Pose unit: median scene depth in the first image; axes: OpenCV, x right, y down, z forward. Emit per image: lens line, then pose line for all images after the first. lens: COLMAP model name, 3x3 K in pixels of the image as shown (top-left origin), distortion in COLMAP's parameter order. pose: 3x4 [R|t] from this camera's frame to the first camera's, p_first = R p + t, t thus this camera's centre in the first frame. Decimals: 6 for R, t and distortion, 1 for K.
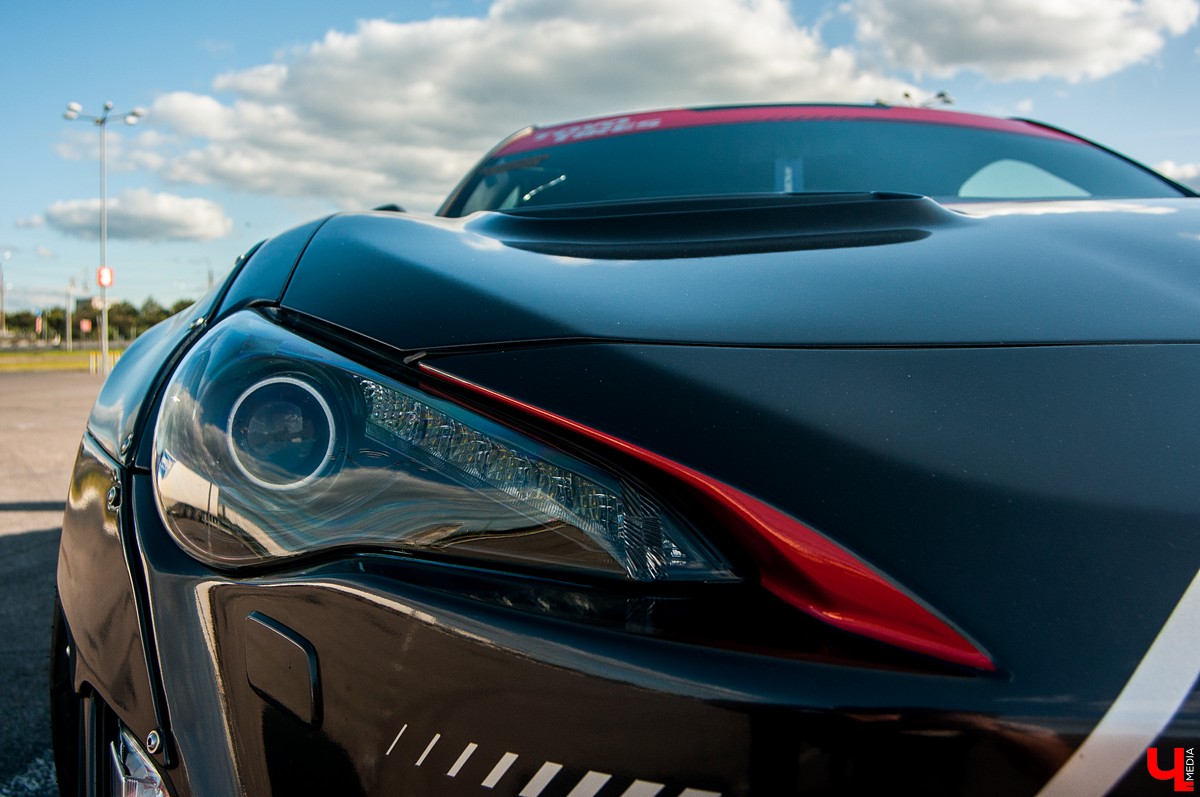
lens RADIAL K [[1025.7, 0, 600.0], [0, 1025.7, 398.5], [0, 0, 1]] dist [-0.137161, 0.110728]
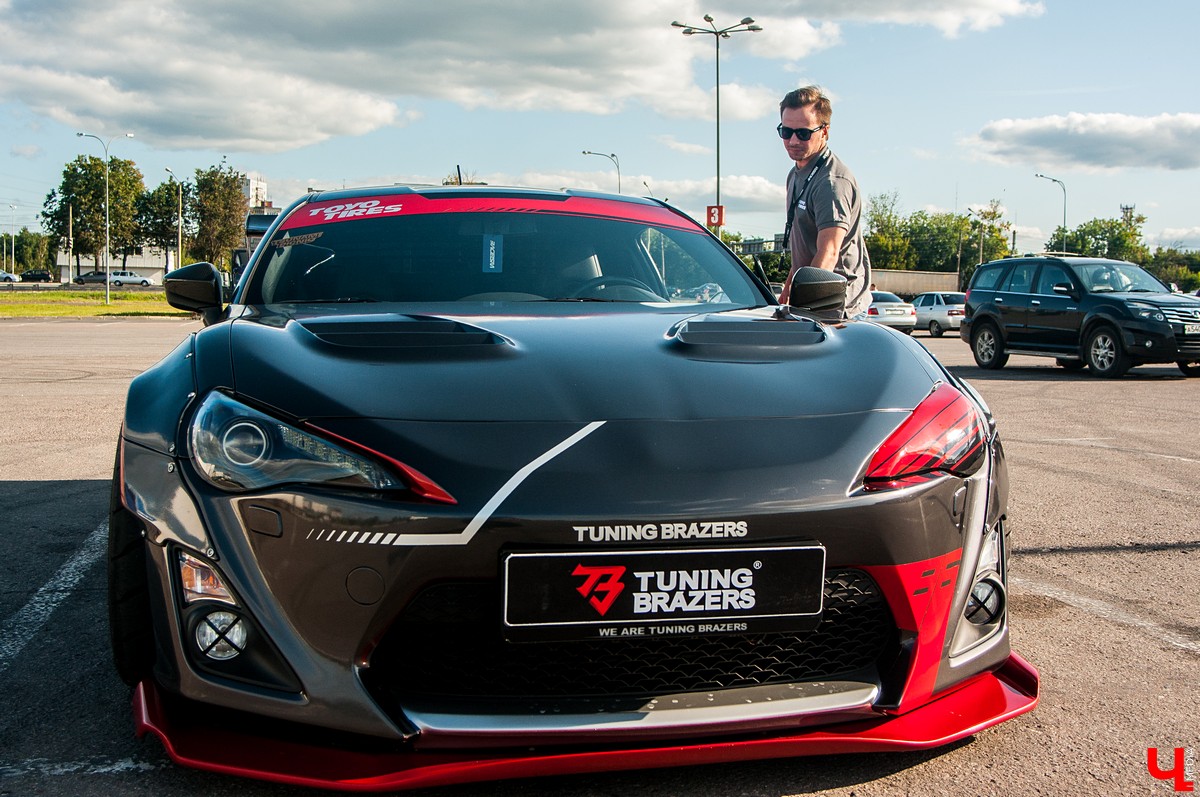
lens RADIAL K [[1238.3, 0, 557.7], [0, 1238.3, 377.1], [0, 0, 1]] dist [-0.092540, 0.001178]
pose [[0.984284, 0.015968, 0.175869, -0.064415], [-0.017364, 0.999829, 0.006402, -0.149109], [-0.175737, -0.009356, 0.984393, -1.966031]]
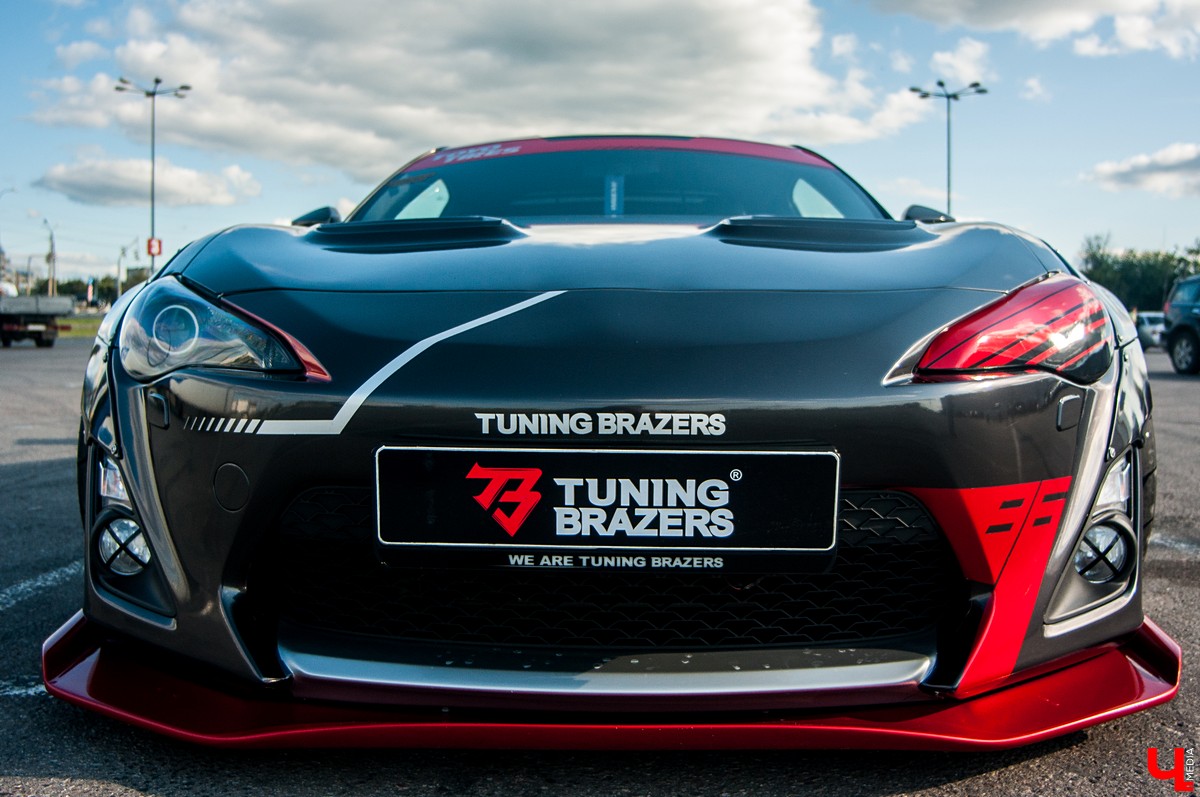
lens RADIAL K [[1008.1, 0, 600.0], [0, 1008.1, 398.5], [0, 0, 1]] dist [-0.131859, 0.069077]
pose [[0.999181, 0.024560, -0.032155, 0.615408], [-0.023833, 0.999456, 0.022794, 0.098930], [0.032697, -0.022009, 0.999223, -1.029153]]
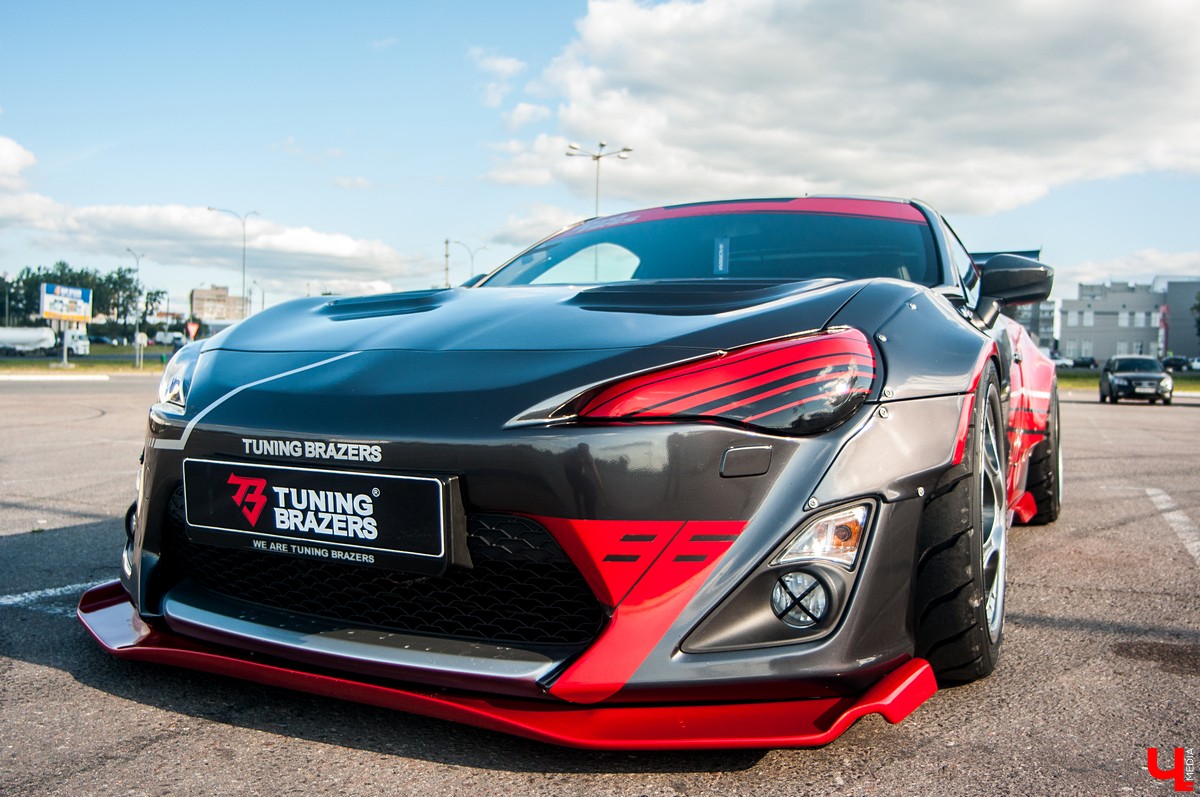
lens RADIAL K [[1008.1, 0, 600.0], [0, 1008.1, 398.5], [0, 0, 1]] dist [-0.131859, 0.069077]
pose [[0.897657, 0.041334, -0.438752, 1.923136], [-0.050599, 0.998674, -0.009438, 0.057812], [0.437780, 0.030672, 0.898559, -1.099623]]
